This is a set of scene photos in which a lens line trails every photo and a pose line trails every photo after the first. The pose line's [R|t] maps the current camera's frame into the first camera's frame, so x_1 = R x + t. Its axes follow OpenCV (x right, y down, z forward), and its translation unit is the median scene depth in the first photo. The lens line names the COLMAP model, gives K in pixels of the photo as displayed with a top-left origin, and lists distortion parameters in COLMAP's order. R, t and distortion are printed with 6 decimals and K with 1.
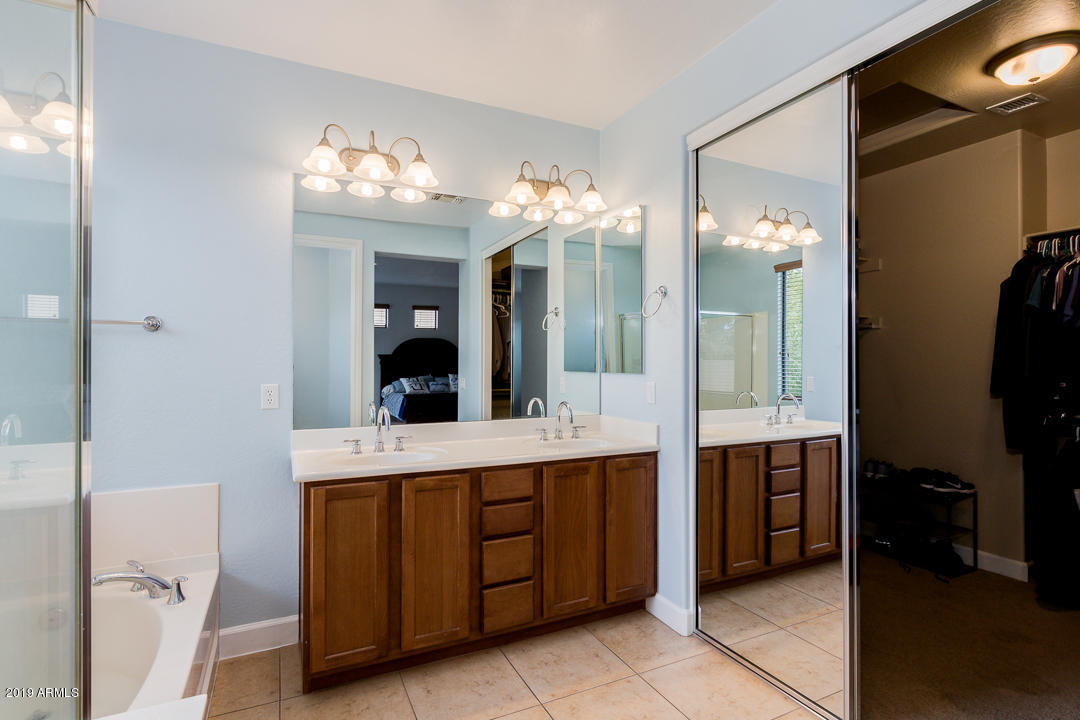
lens RADIAL K [[533.2, 0, 517.2], [0, 533.2, 362.7], [0, 0, 1]] dist [-0.019559, 0.000852]
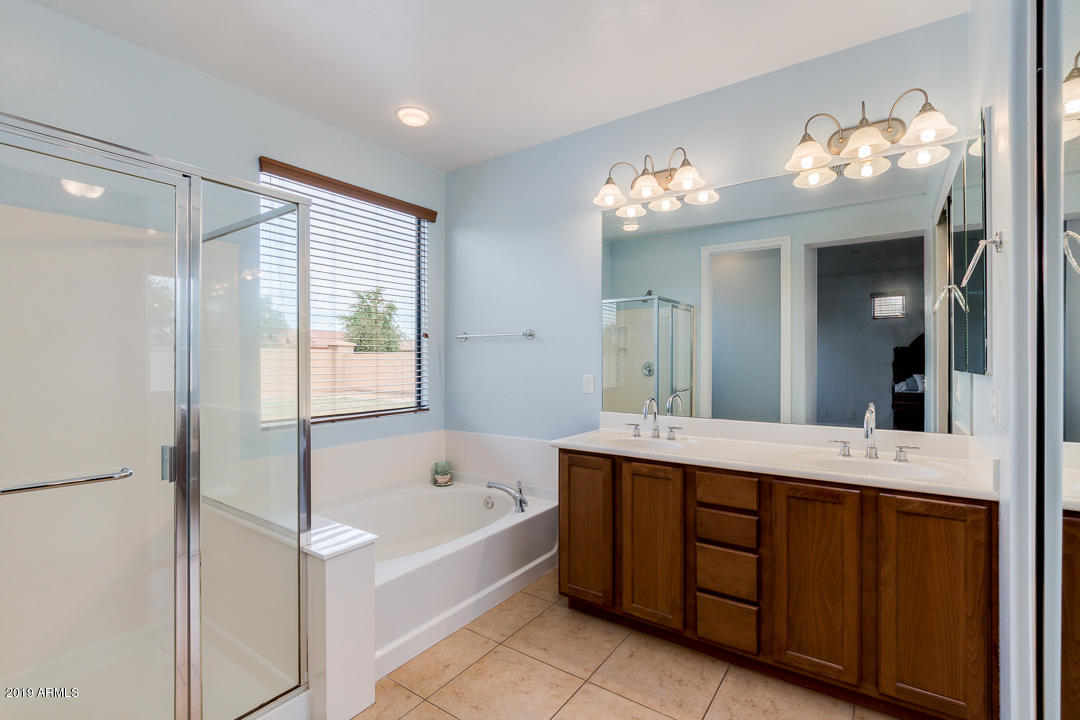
lens RADIAL K [[490.6, 0, 536.0], [0, 490.6, 358.2], [0, 0, 1]] dist [-0.016950, 0.000443]
pose [[0.480896, -0.000432, -0.876778, 0.558740], [0.004352, 0.999989, 0.001894, -0.004272], [0.876767, -0.004727, 0.480892, 0.297545]]
